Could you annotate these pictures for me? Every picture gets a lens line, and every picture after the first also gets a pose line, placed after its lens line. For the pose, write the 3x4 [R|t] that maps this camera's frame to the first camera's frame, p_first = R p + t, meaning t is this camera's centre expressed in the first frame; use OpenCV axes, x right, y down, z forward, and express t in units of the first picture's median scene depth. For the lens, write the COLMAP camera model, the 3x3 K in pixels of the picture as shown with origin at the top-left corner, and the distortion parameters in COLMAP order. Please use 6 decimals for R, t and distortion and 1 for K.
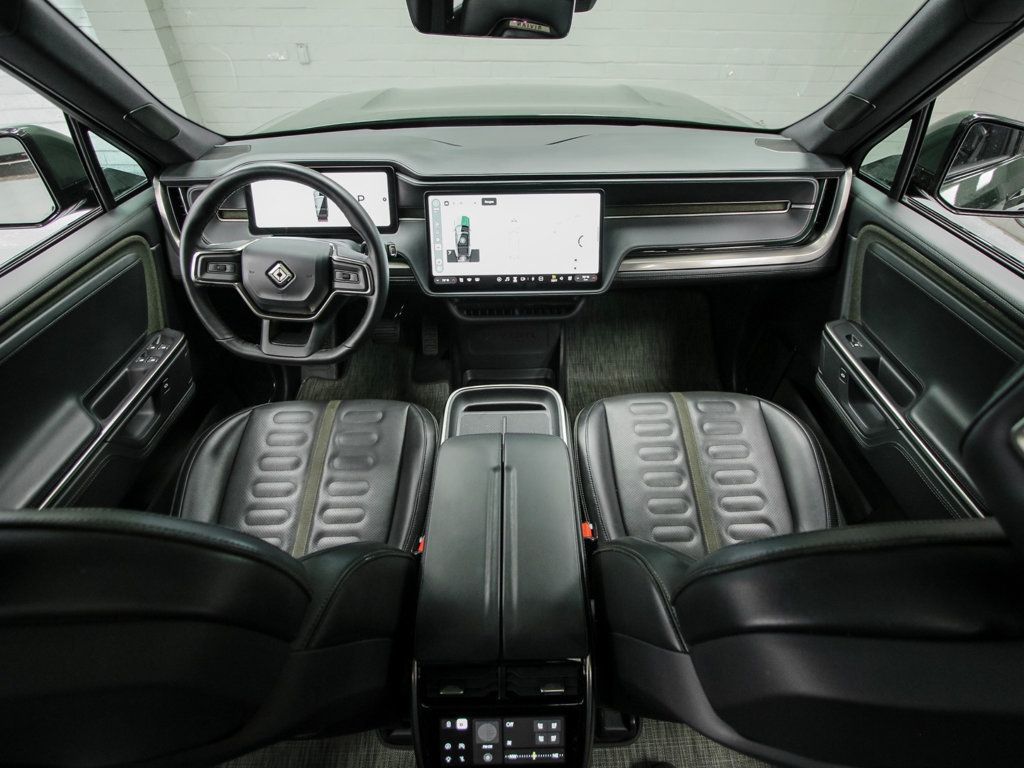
lens RADIAL K [[459.4, 0, 522.2], [0, 459.4, 383.6], [0, 0, 1]] dist [-0.000098, 0.000013]
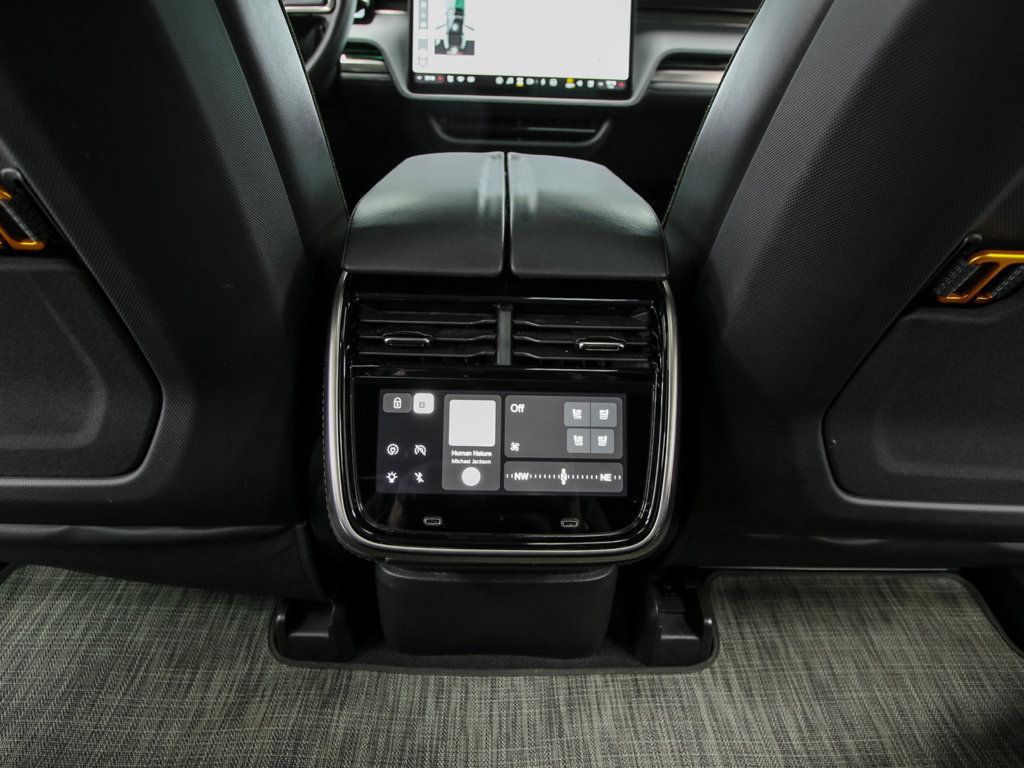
lens RADIAL K [[523.9, 0, 512.0], [0, 523.9, 384.0], [0, 0, 1]] dist [-0.002199, -0.000345]
pose [[0.999245, 0.036618, 0.012993, -0.024930], [-0.033831, 0.984425, -0.172520, 0.488080], [-0.019108, 0.171950, 0.984920, 0.252597]]
